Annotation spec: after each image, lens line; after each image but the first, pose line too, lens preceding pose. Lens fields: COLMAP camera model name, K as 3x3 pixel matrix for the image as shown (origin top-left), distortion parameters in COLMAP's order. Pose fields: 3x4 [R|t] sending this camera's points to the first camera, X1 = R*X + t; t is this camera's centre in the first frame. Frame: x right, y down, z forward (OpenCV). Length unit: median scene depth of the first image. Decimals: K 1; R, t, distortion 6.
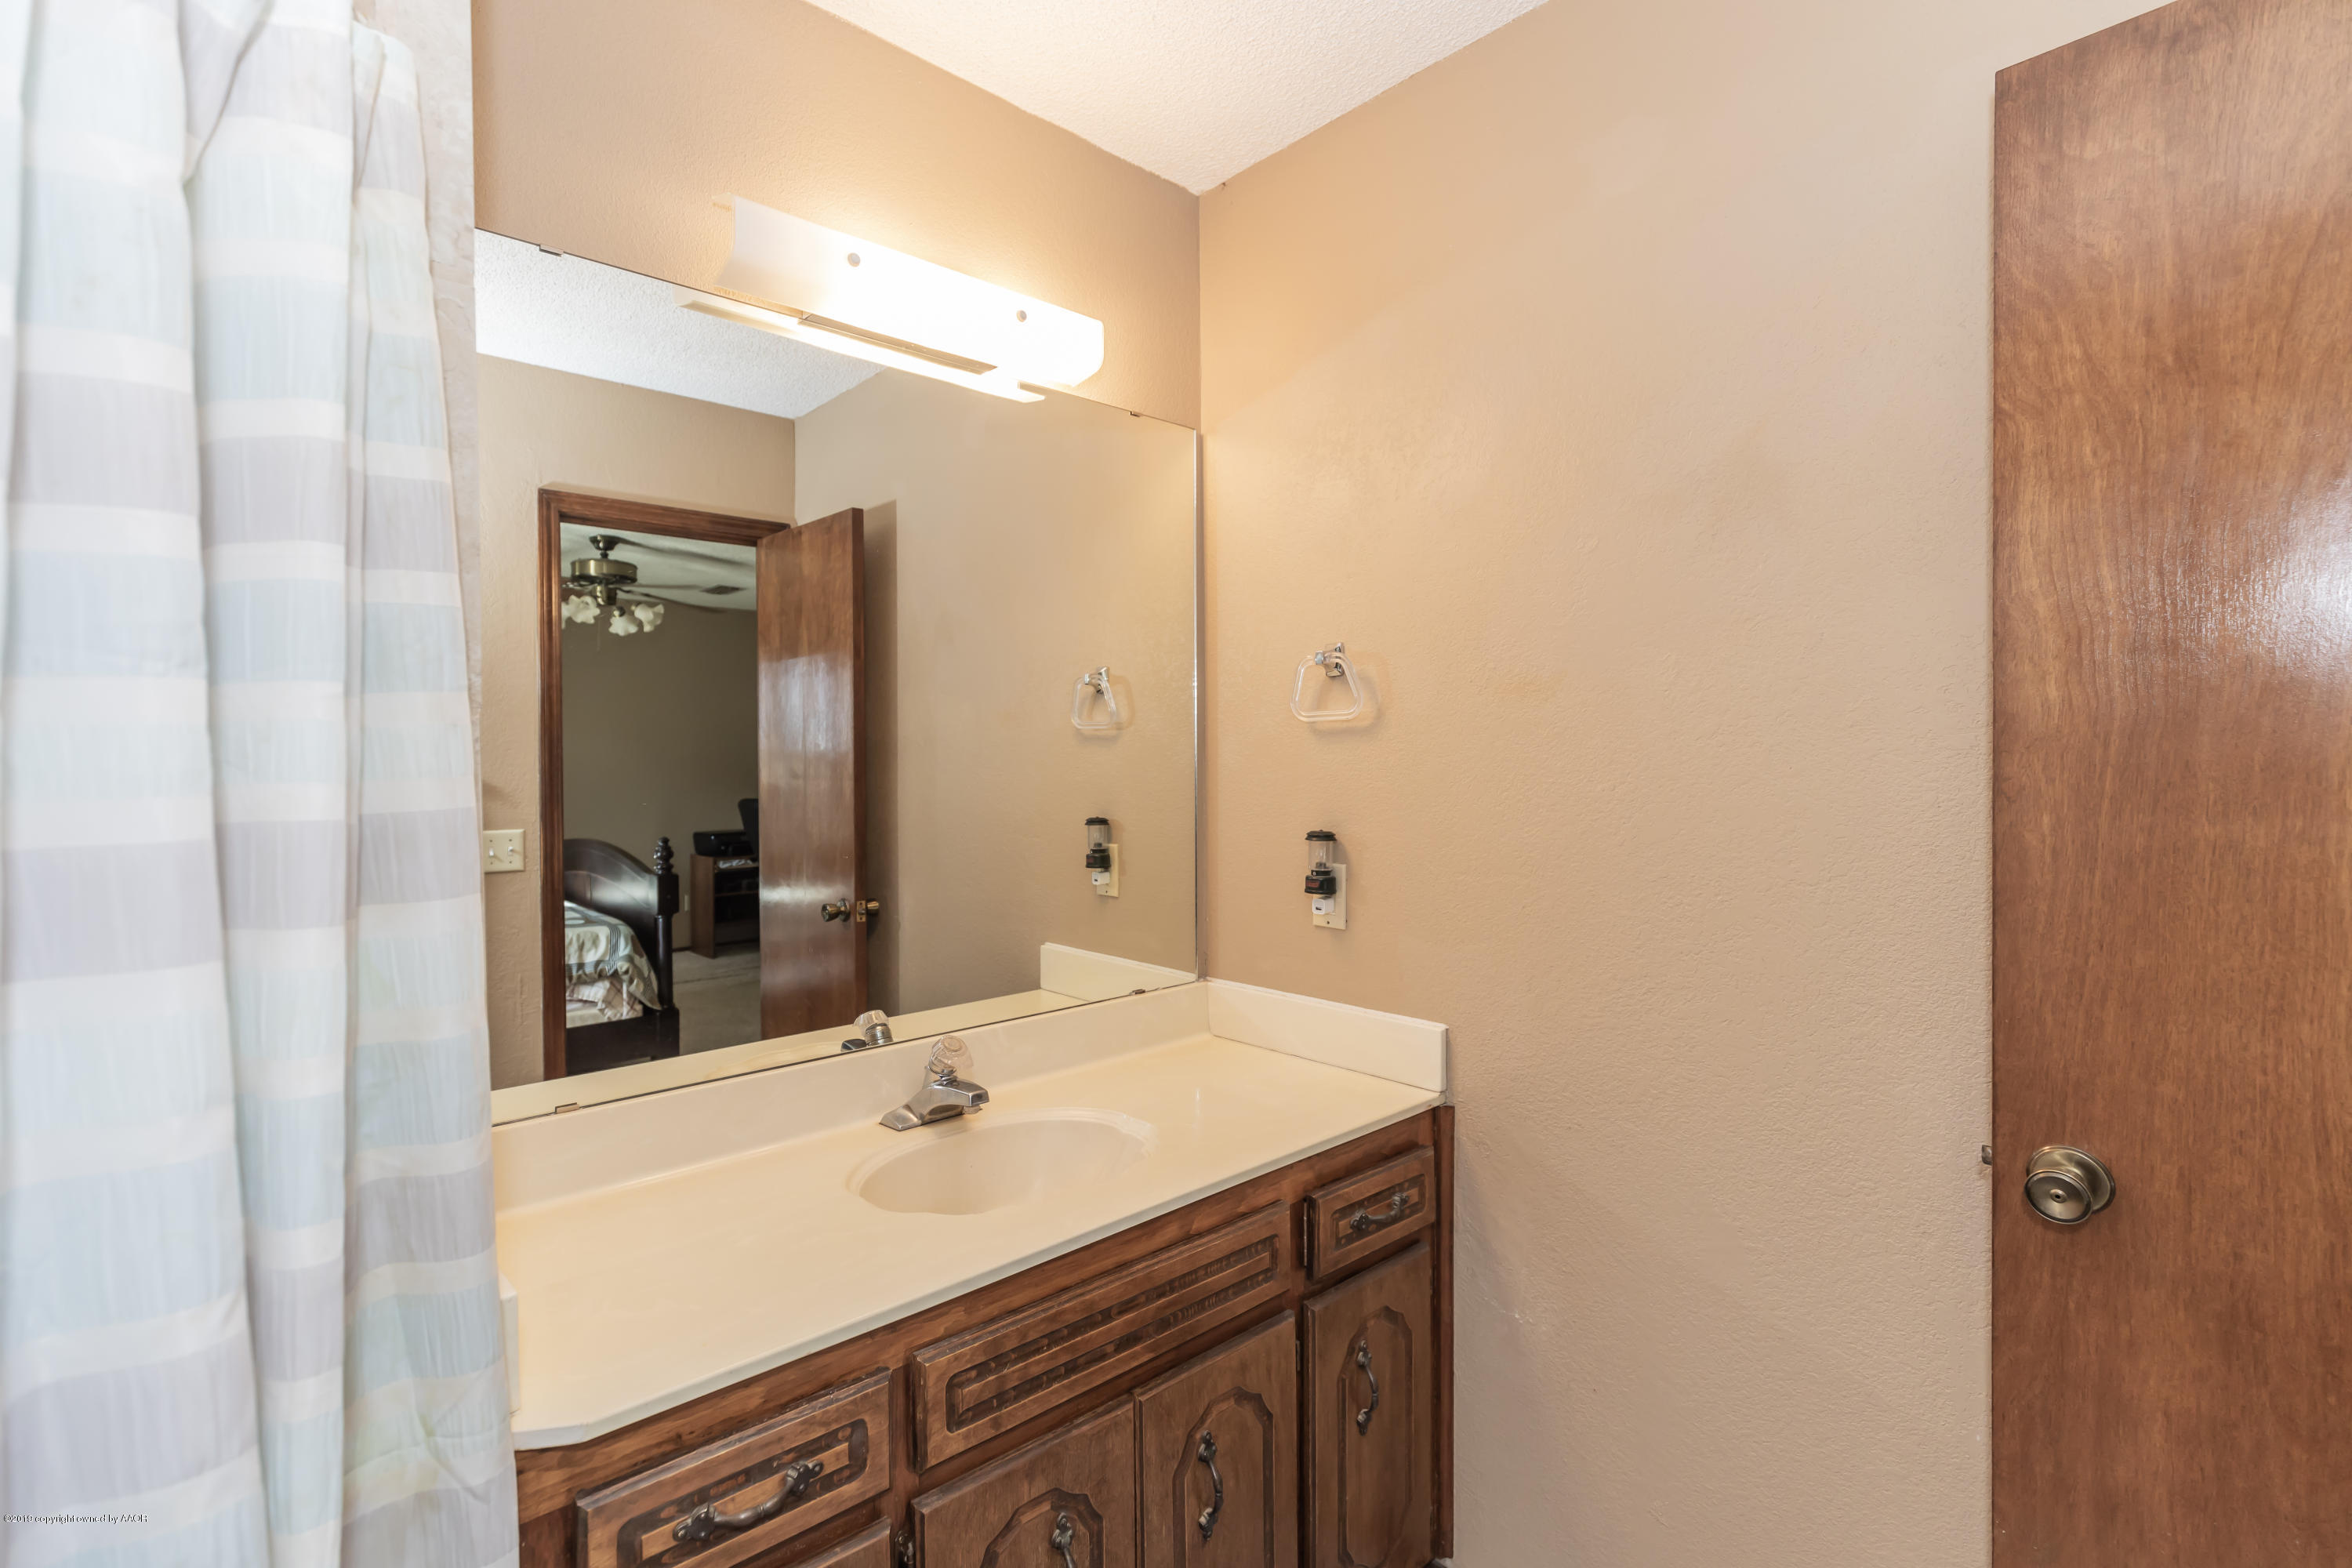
lens RADIAL K [[1056.2, 0, 1171.3], [0, 1056.2, 772.9], [0, 0, 1]] dist [0.001856, -0.000216]
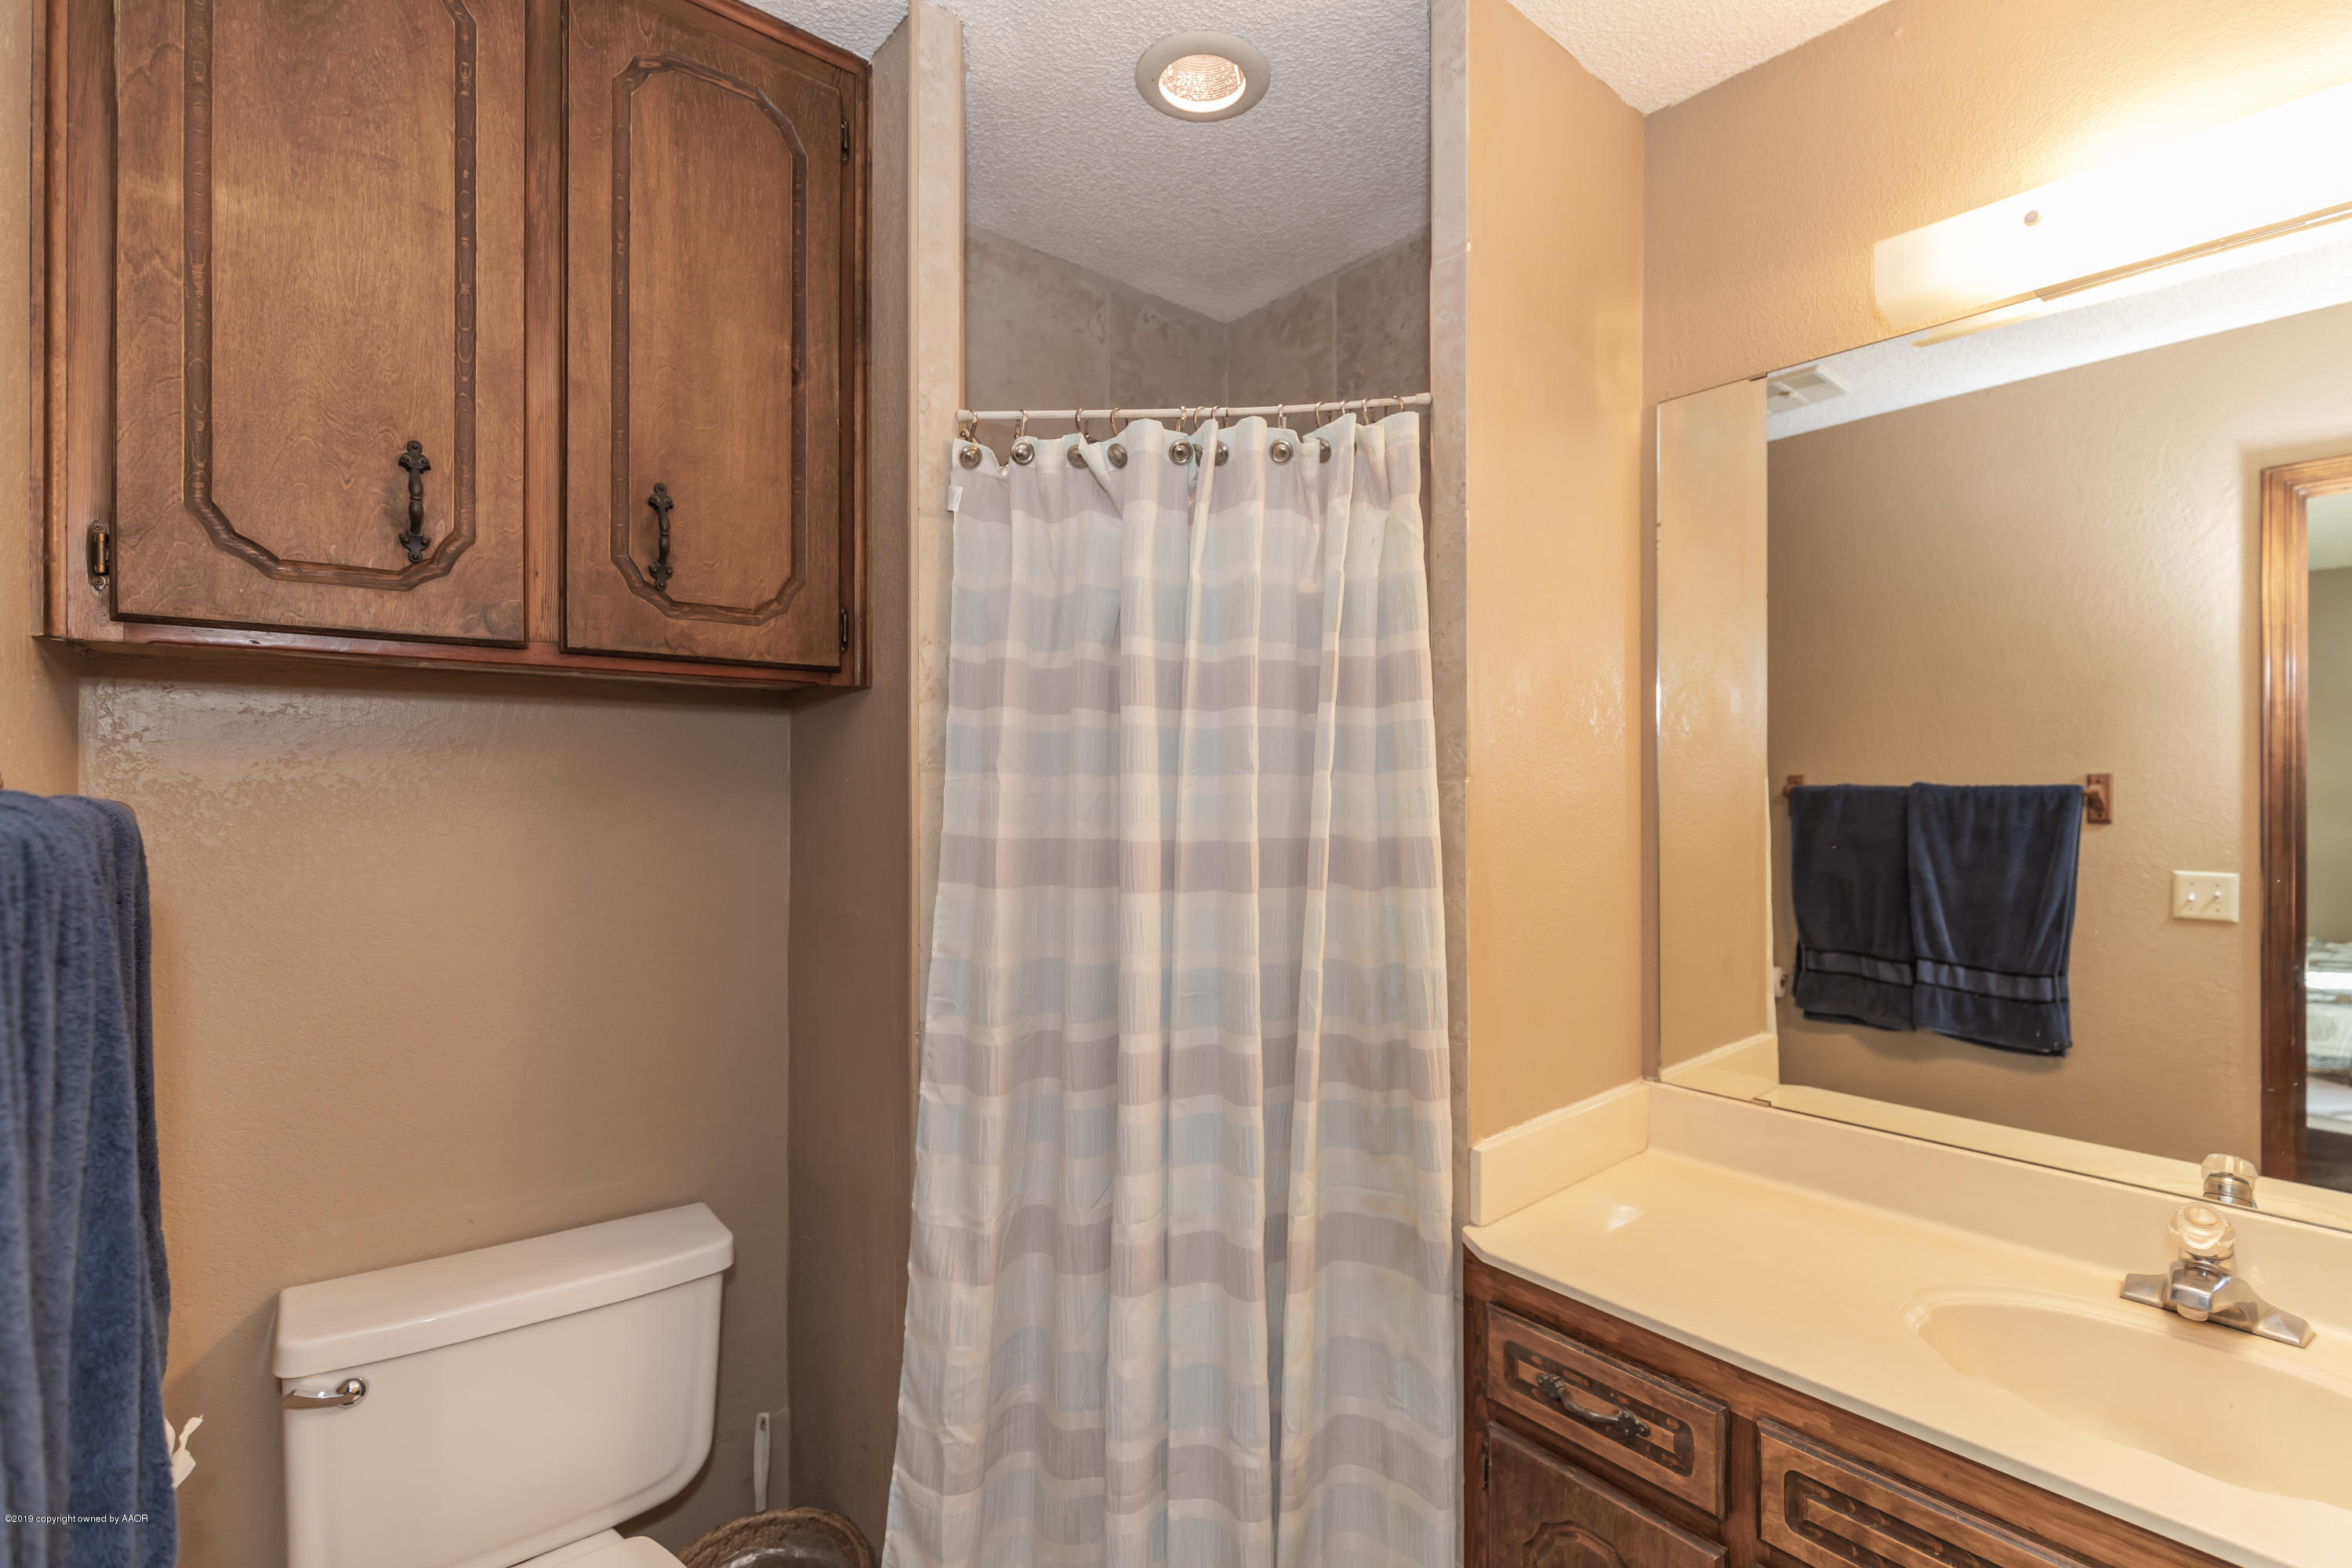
lens RADIAL K [[1056.2, 0, 1171.3], [0, 1056.2, 772.9], [0, 0, 1]] dist [0.001856, -0.000216]
pose [[-0.038304, -0.005293, -0.999252, 0.791535], [-0.011469, 0.999922, -0.004857, -0.043987], [0.999200, 0.011274, -0.038361, 0.492358]]
